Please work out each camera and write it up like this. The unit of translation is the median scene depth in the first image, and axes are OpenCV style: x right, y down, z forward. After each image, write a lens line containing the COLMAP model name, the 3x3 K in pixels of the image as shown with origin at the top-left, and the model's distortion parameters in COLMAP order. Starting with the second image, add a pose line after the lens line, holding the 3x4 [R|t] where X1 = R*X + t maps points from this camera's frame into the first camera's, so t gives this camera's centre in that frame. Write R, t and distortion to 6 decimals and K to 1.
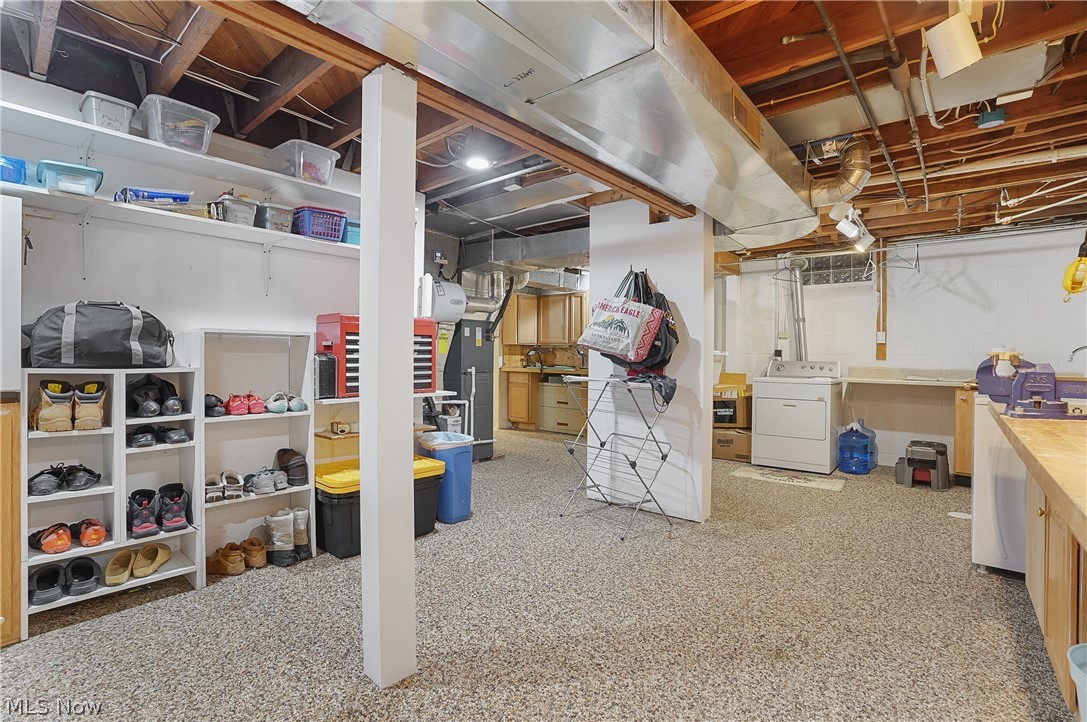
lens RADIAL K [[505.1, 0, 539.0], [0, 505.1, 369.5], [0, 0, 1]] dist [-0.070387, 0.028219]
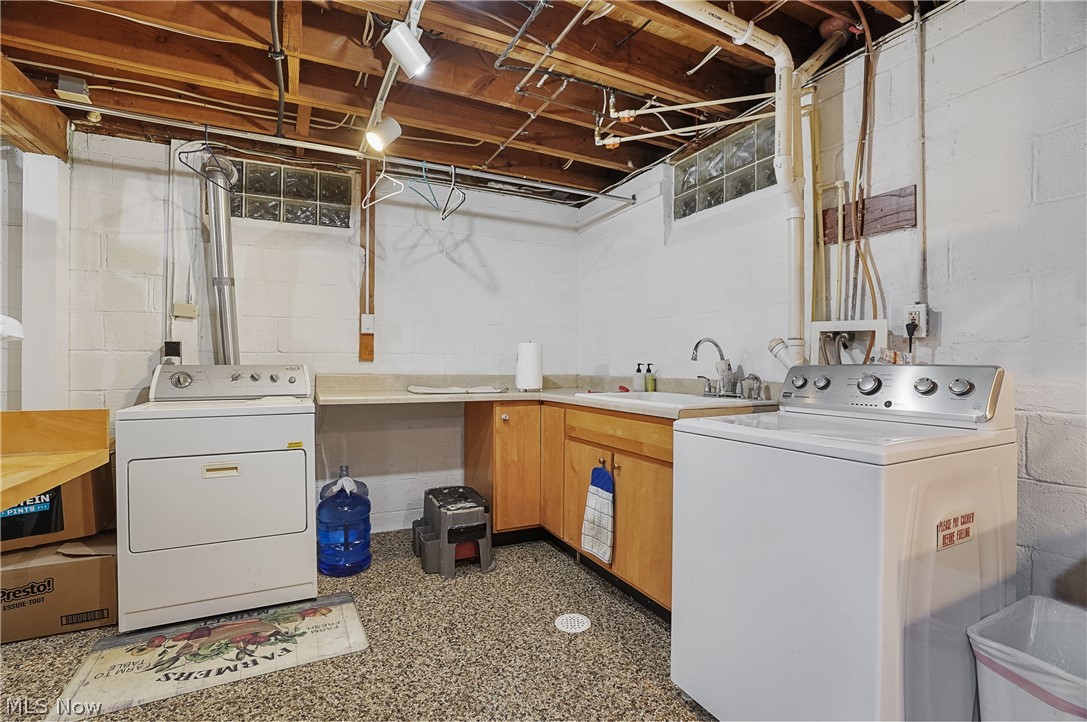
lens RADIAL K [[496.9, 0, 543.5], [0, 496.9, 361.0], [0, 0, 1]] dist [-0.075507, 0.028294]
pose [[0.379249, -0.002437, 0.925291, 0.220907], [0.026033, 0.999629, -0.008037, -0.009382], [-0.924928, 0.027136, 0.379172, 0.572975]]
